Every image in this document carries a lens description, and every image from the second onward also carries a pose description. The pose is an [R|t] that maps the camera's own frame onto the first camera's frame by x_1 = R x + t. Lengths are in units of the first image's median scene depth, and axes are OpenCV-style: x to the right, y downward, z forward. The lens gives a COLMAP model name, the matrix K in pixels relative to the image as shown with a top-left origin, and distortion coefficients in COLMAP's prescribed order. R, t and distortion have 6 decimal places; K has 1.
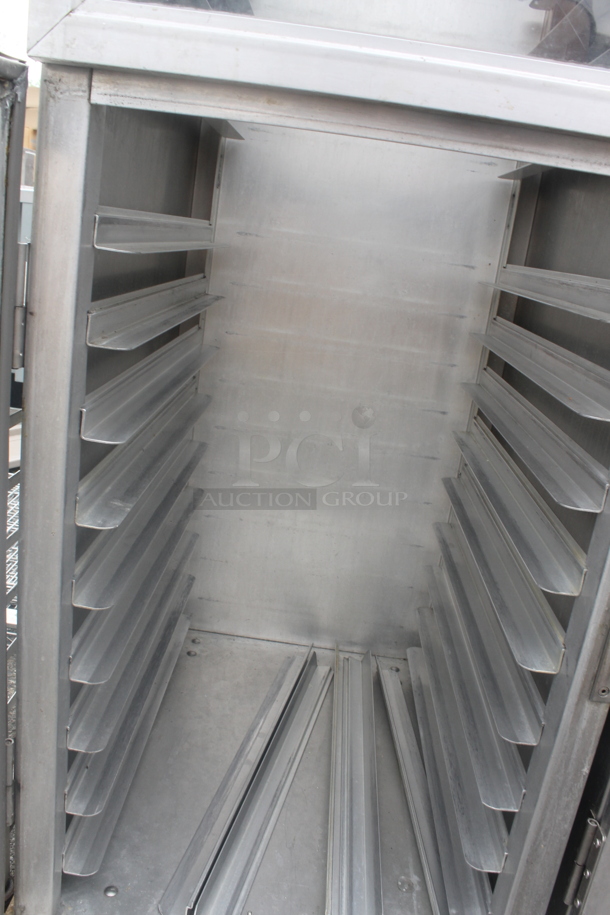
lens RADIAL K [[768.1, 0, 305.0], [0, 768.1, 457.5], [0, 0, 1]] dist [-0.161596, 0.122516]
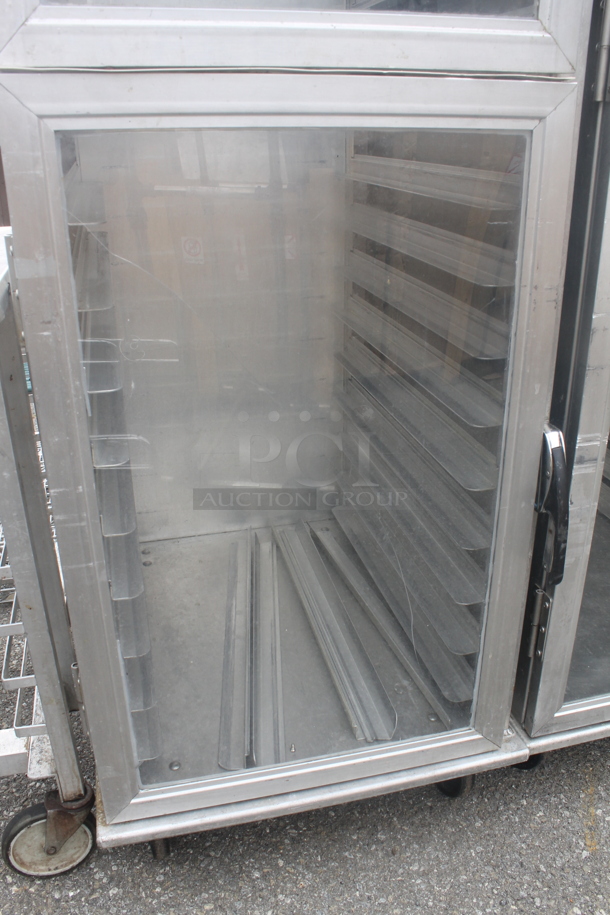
lens RADIAL K [[774.6, 0, 307.7], [0, 774.6, 450.3], [0, 0, 1]] dist [-0.167488, 0.137126]
pose [[0.948466, -0.241601, 0.205041, -0.186933], [0.210098, 0.963852, 0.163856, -0.047493], [-0.237217, -0.112333, 0.964940, -0.155934]]
